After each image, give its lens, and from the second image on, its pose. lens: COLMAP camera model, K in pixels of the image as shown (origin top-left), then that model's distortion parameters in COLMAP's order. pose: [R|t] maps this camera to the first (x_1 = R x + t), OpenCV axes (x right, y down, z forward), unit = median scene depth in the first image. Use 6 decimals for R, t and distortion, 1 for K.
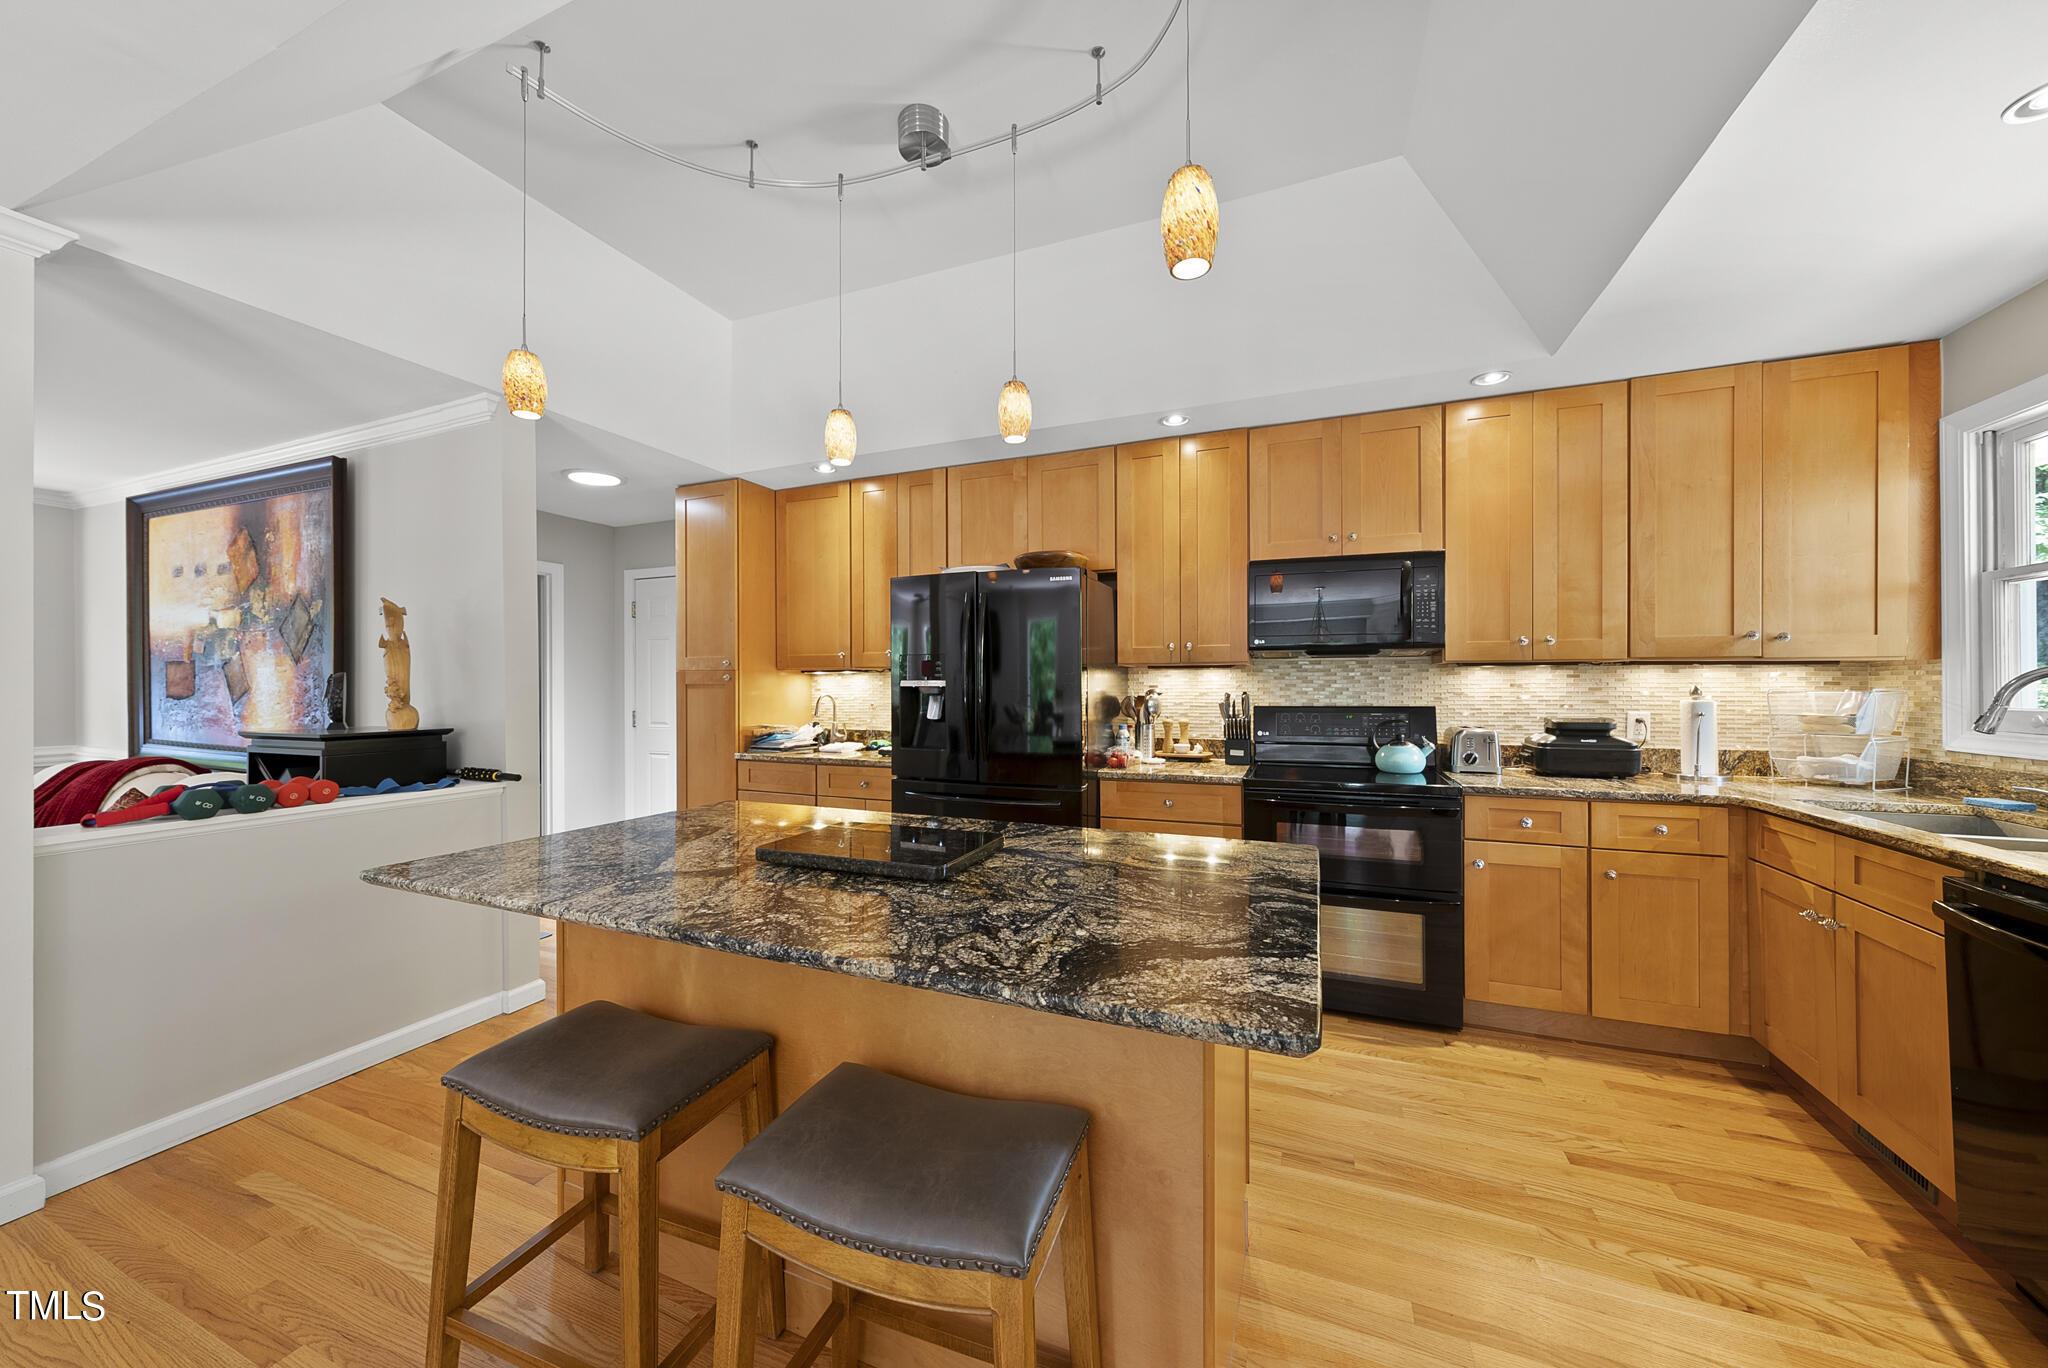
lens RADIAL K [[703.1, 0, 1027.2], [0, 703.1, 686.2], [0, 0, 1]] dist [-0.005690, 0.000032]
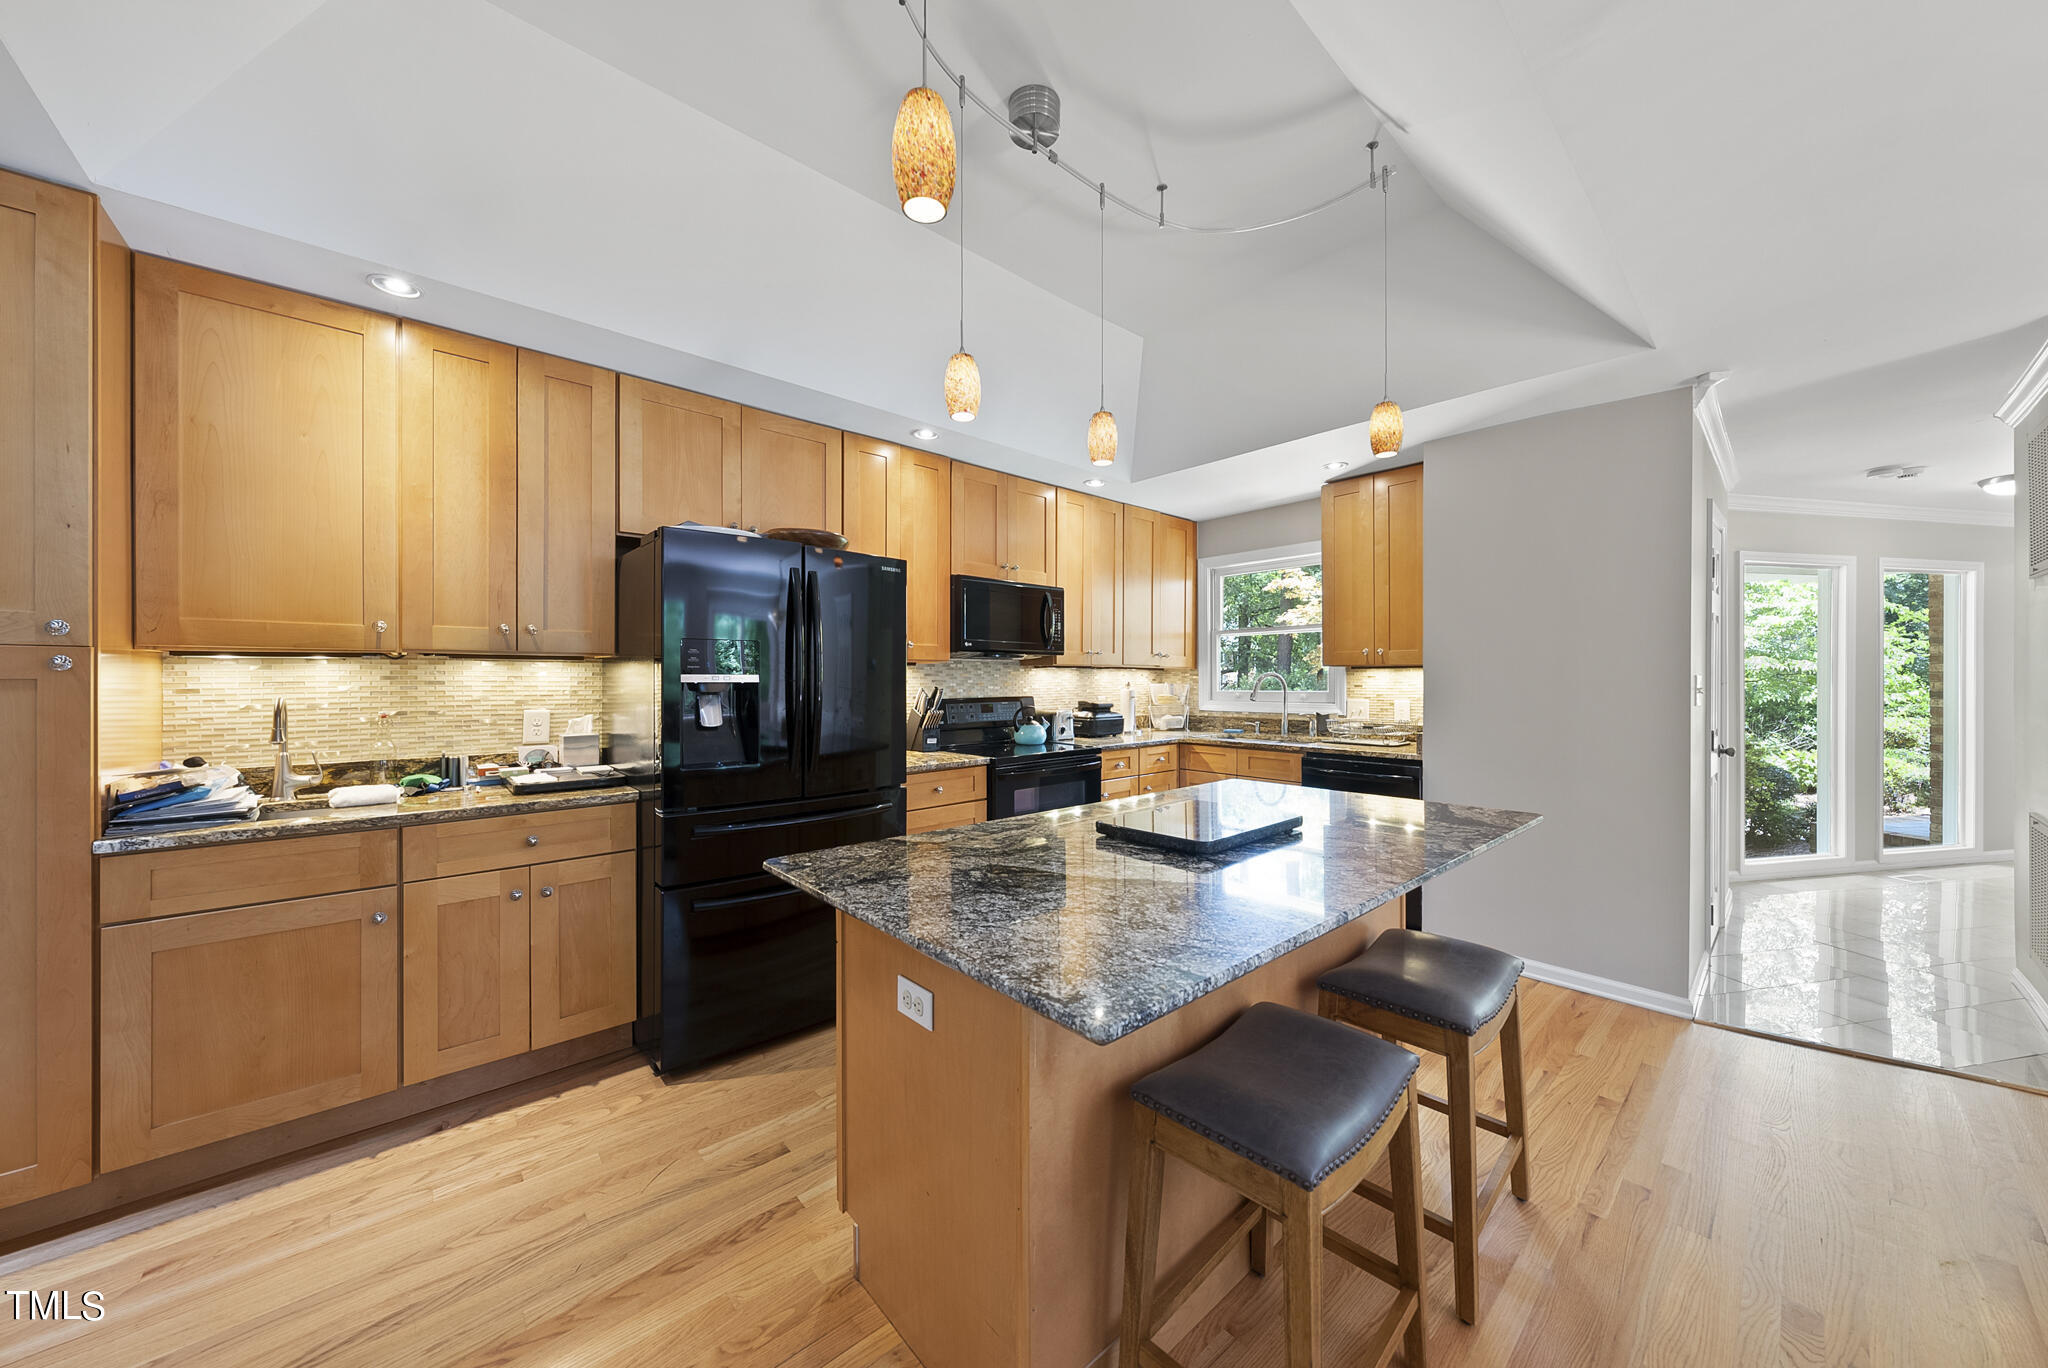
lens RADIAL K [[703.1, 0, 1026.6], [0, 703.1, 674.3], [0, 0, 1]] dist [-0.005690, 0.000032]
pose [[0.443808, 0.007639, 0.896089, -0.671436], [0.001887, 0.999953, -0.009459, -0.000827], [-0.896120, 0.005889, 0.443773, 0.382511]]
